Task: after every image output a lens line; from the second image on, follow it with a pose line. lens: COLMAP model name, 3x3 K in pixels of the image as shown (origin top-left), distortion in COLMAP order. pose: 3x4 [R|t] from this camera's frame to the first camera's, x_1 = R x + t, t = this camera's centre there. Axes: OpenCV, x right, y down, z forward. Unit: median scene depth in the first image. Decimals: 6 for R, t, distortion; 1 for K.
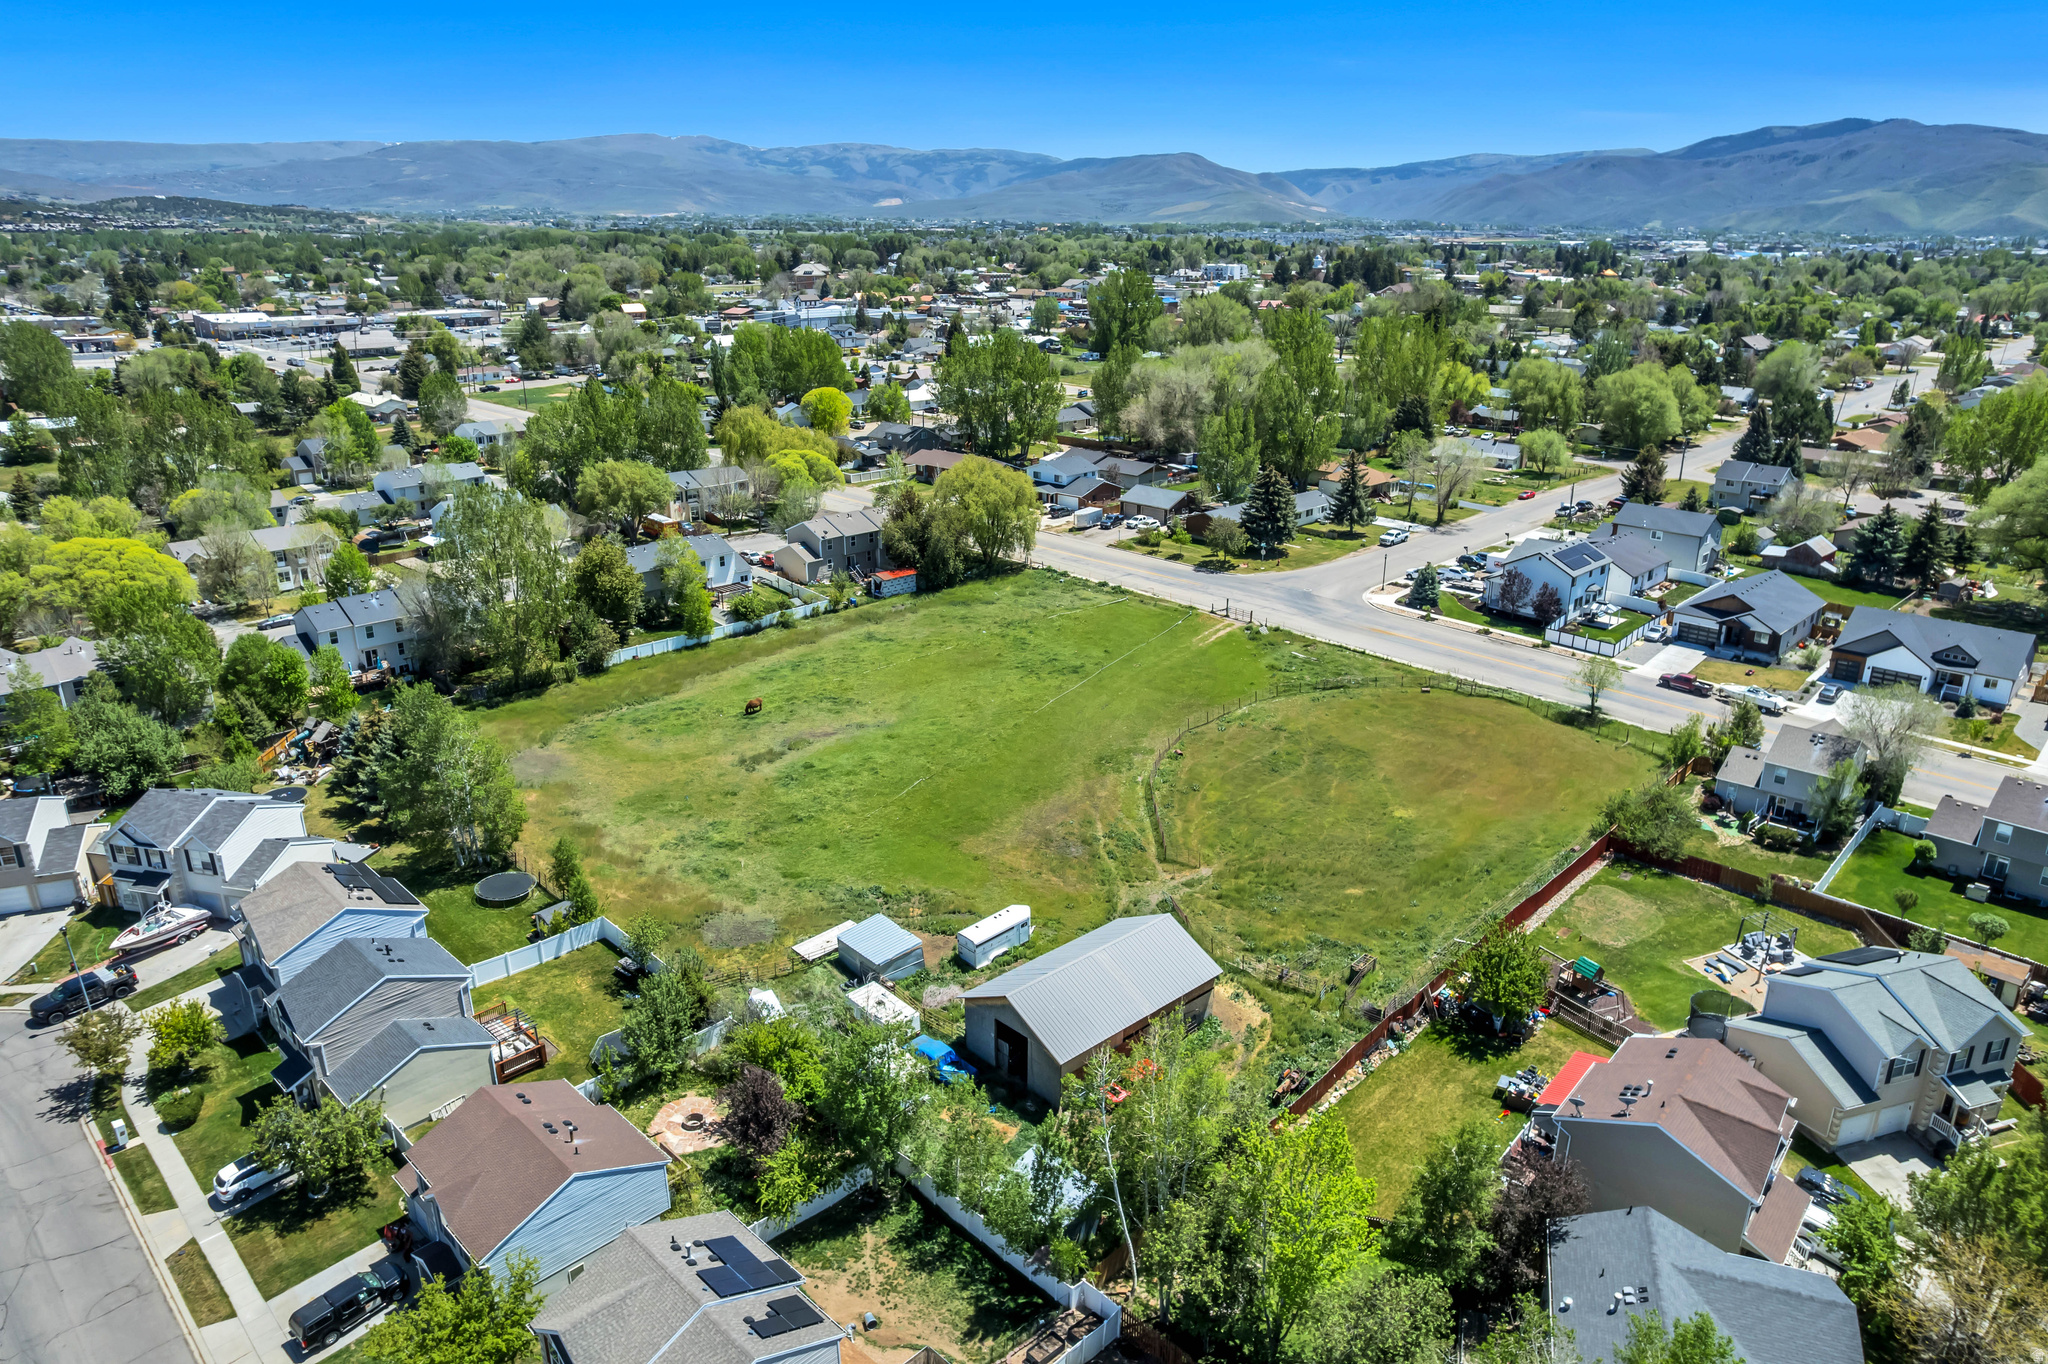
lens RADIAL K [[1306.2, 0, 1032.9], [0, 1306.2, 684.9], [0, 0, 1]] dist [-0.066145, 0.056556]
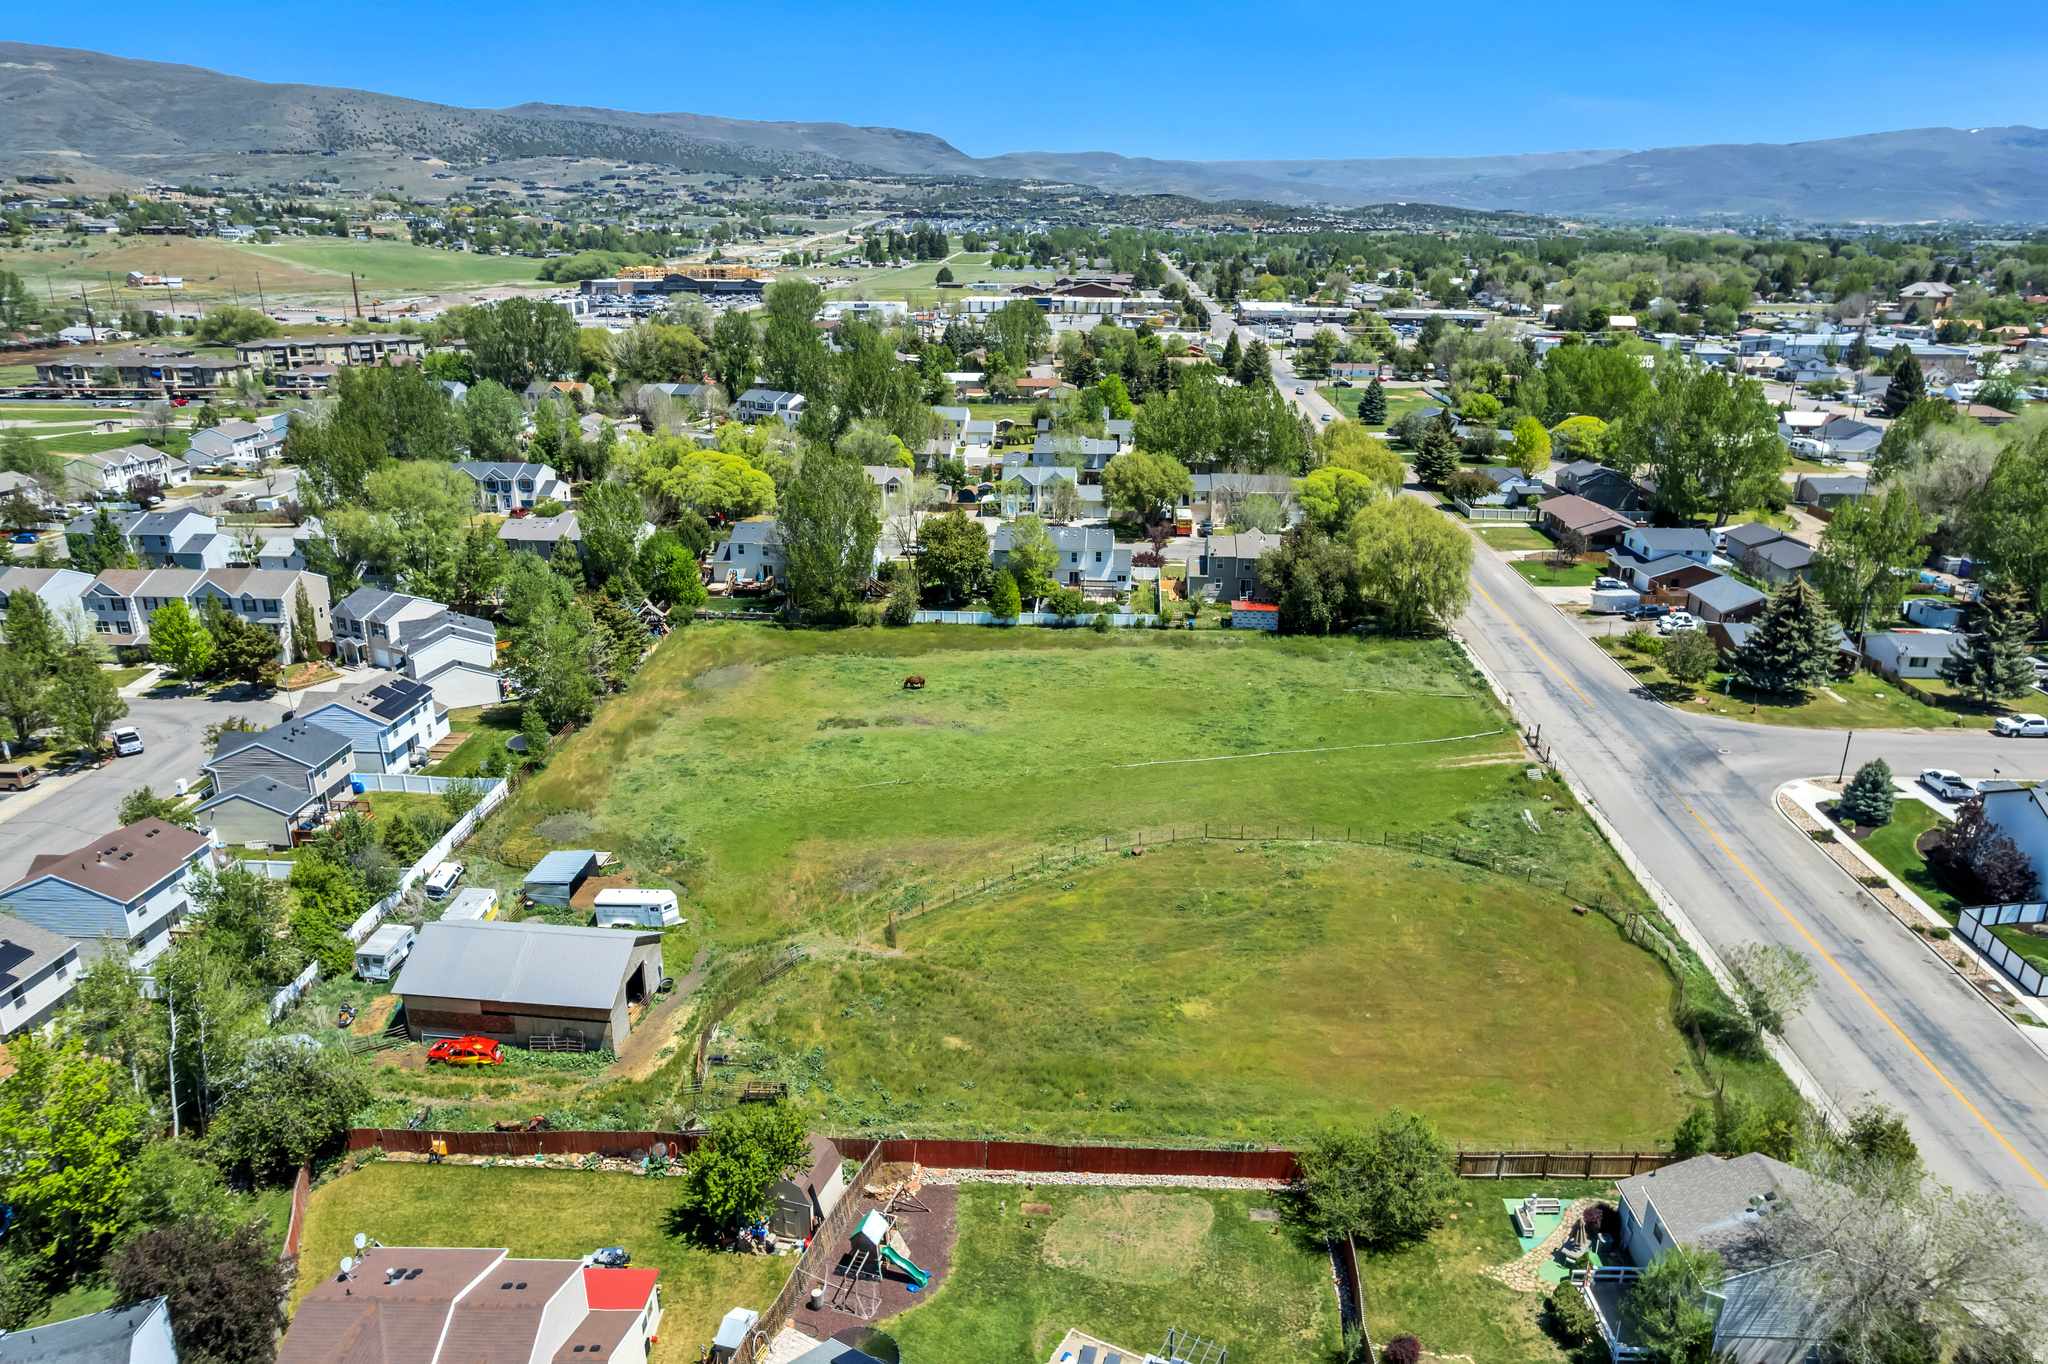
lens RADIAL K [[1306.2, 0, 1032.9], [0, 1306.2, 684.9], [0, 0, 1]] dist [-0.066145, 0.056556]
pose [[0.656269, 0.246701, -0.713057, 0.513029], [-0.249737, 0.962793, 0.103256, -0.097312], [0.711999, 0.110313, 0.693461, 0.284310]]
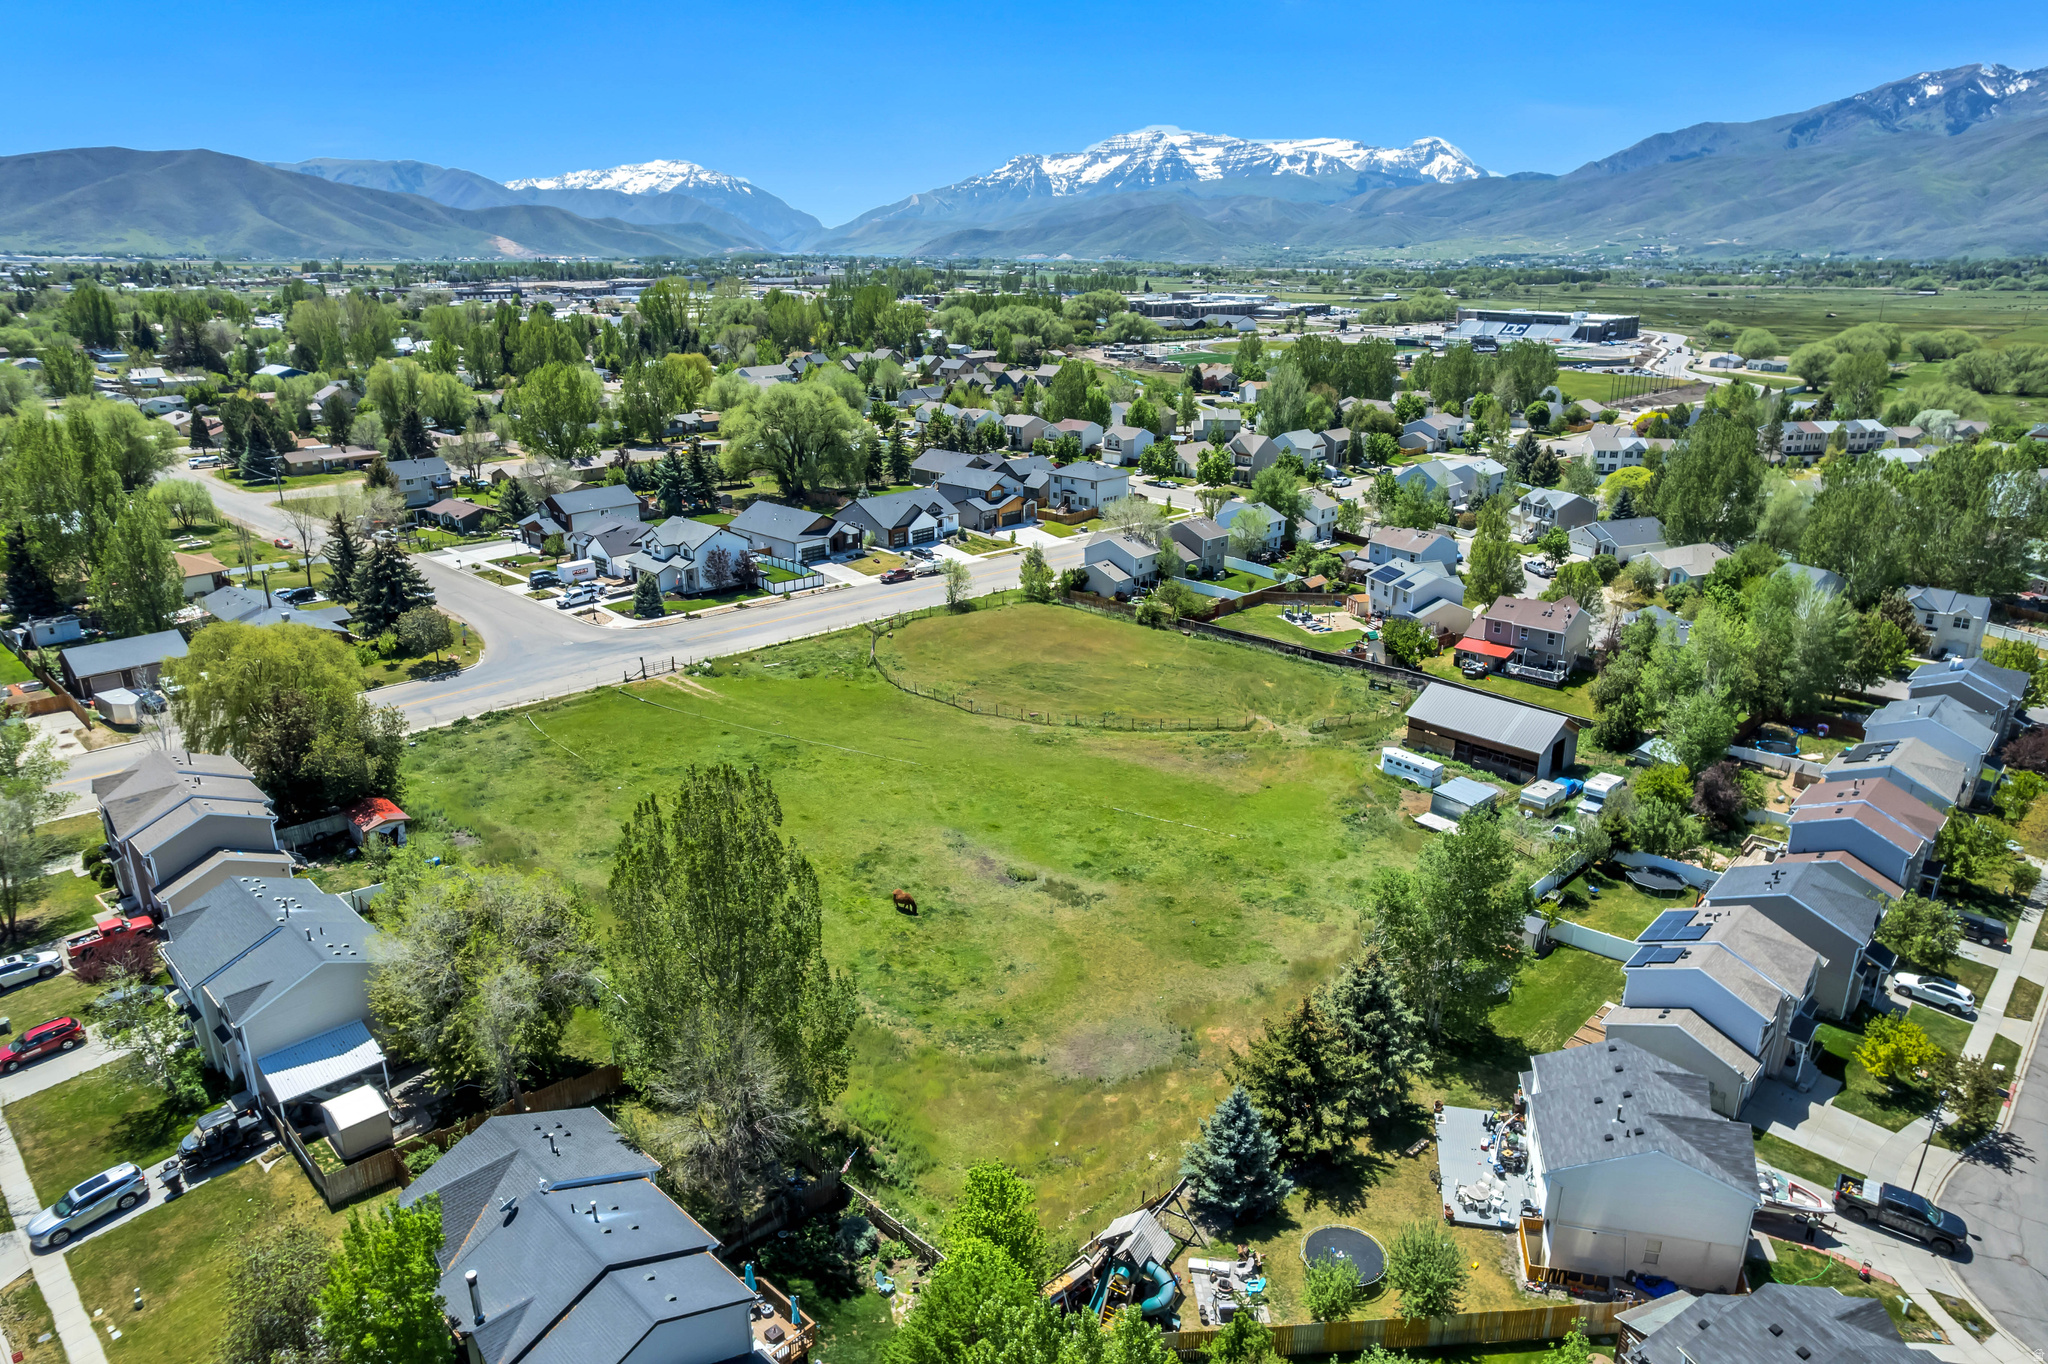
lens RADIAL K [[1306.2, 0, 1032.9], [0, 1306.2, 684.9], [0, 0, 1]] dist [-0.066145, 0.056556]
pose [[-0.017951, -0.325745, 0.945287, -0.733900], [0.328320, 0.891093, 0.313304, -0.251943], [-0.944396, 0.315981, 0.090953, 0.711718]]
